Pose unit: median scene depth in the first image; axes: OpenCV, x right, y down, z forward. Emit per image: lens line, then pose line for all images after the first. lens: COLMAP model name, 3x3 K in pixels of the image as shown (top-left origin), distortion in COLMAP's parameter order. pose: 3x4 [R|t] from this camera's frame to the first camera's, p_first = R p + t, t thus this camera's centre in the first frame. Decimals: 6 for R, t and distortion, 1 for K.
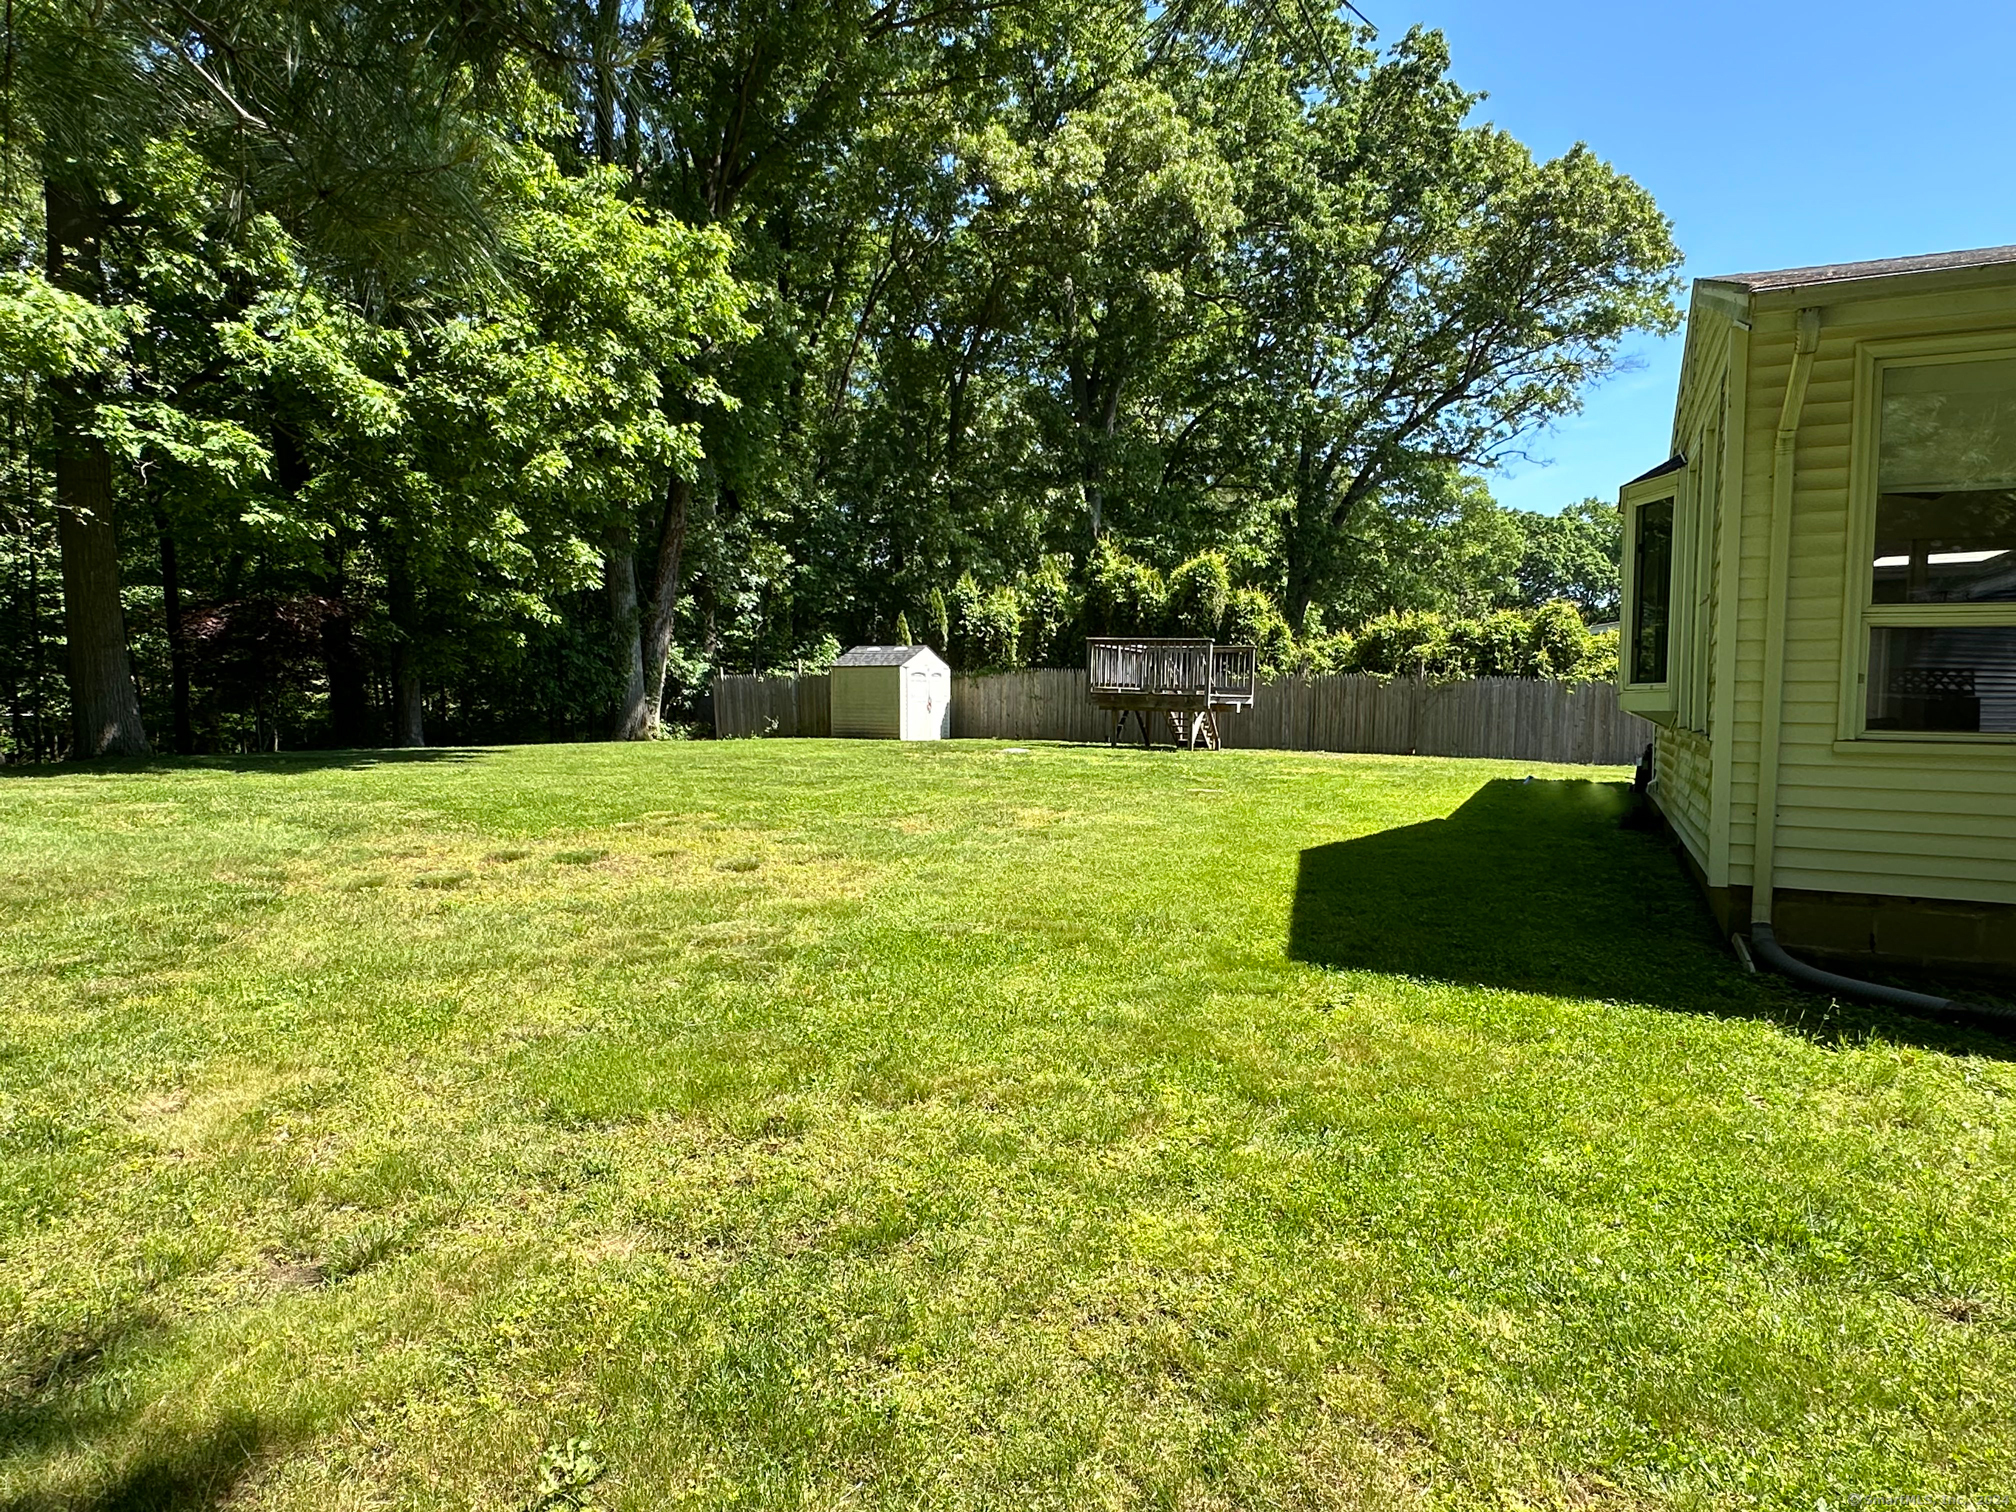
lens RADIAL K [[1189.0, 0, 1008.0], [0, 1189.0, 756.0], [0, 0, 1]] dist [-0.000633, -0.000453]
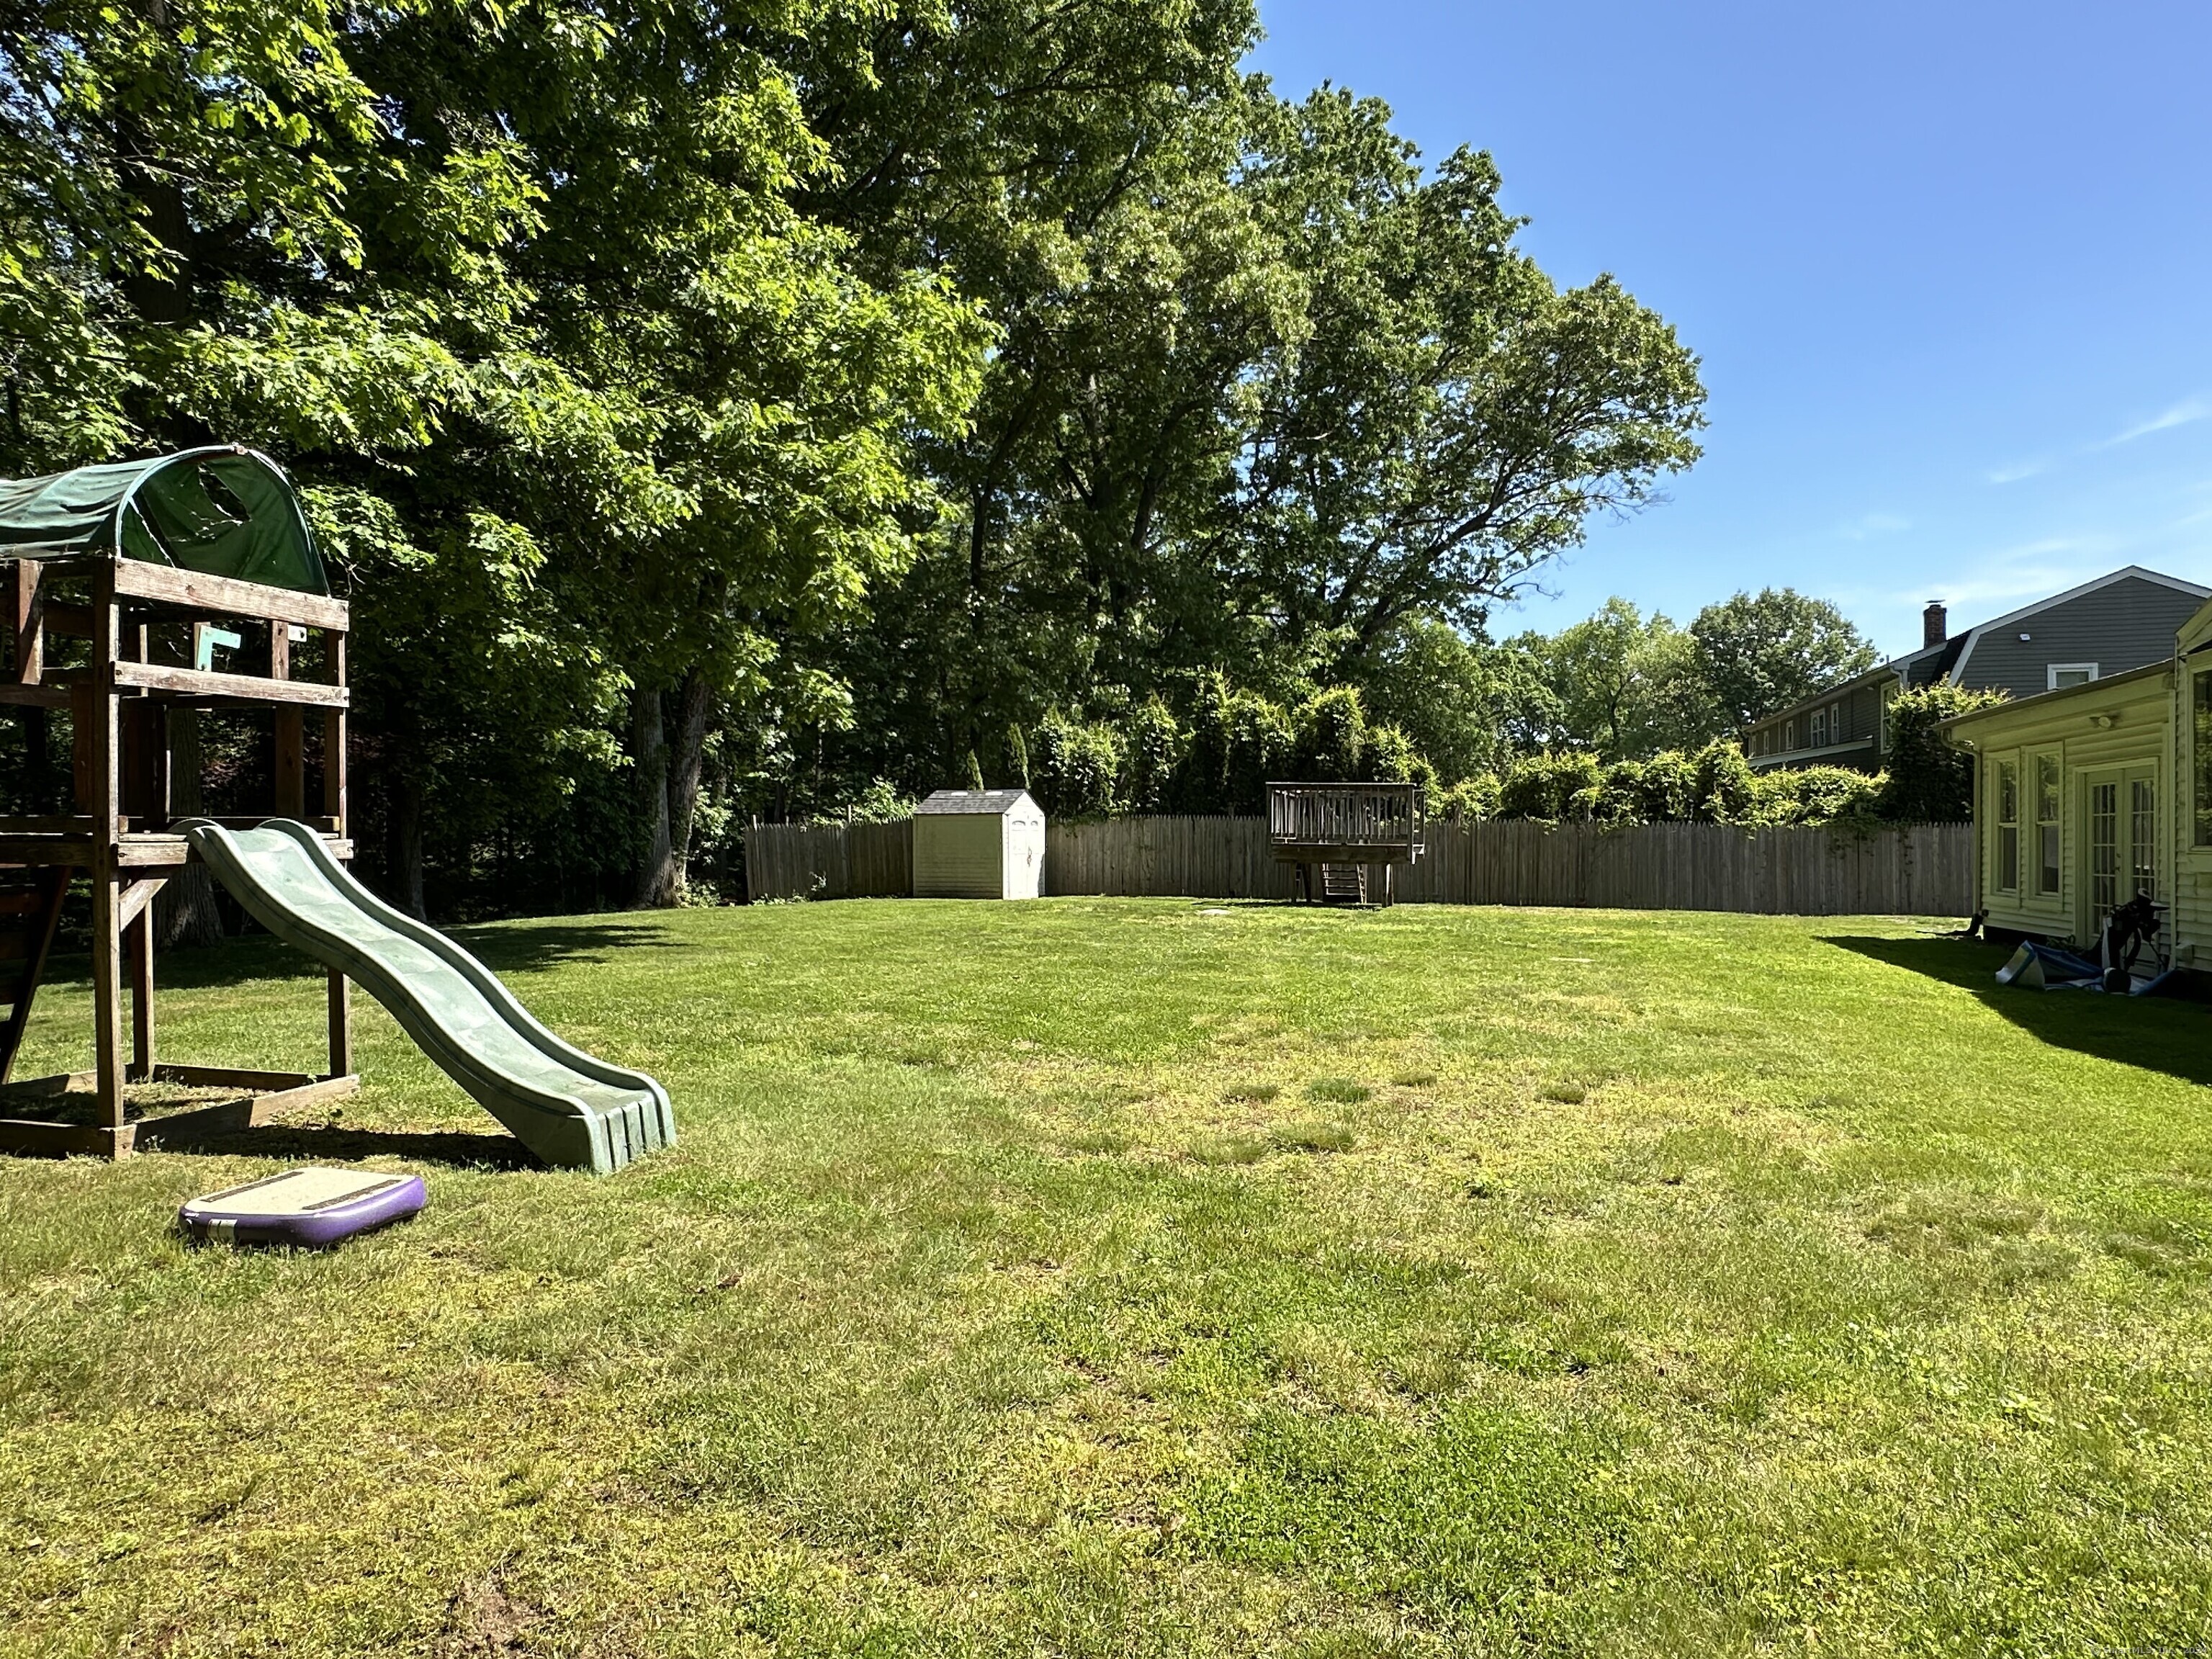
lens RADIAL K [[1304.7, 0, 1106.0], [0, 1304.7, 829.5], [0, 0, 1]] dist [-0.000633, -0.000453]
pose [[0.987099, -0.008538, 0.159884, -0.153130], [0.017471, 0.998358, -0.054548, -0.009940], [-0.159156, 0.056638, 0.985628, 0.045648]]
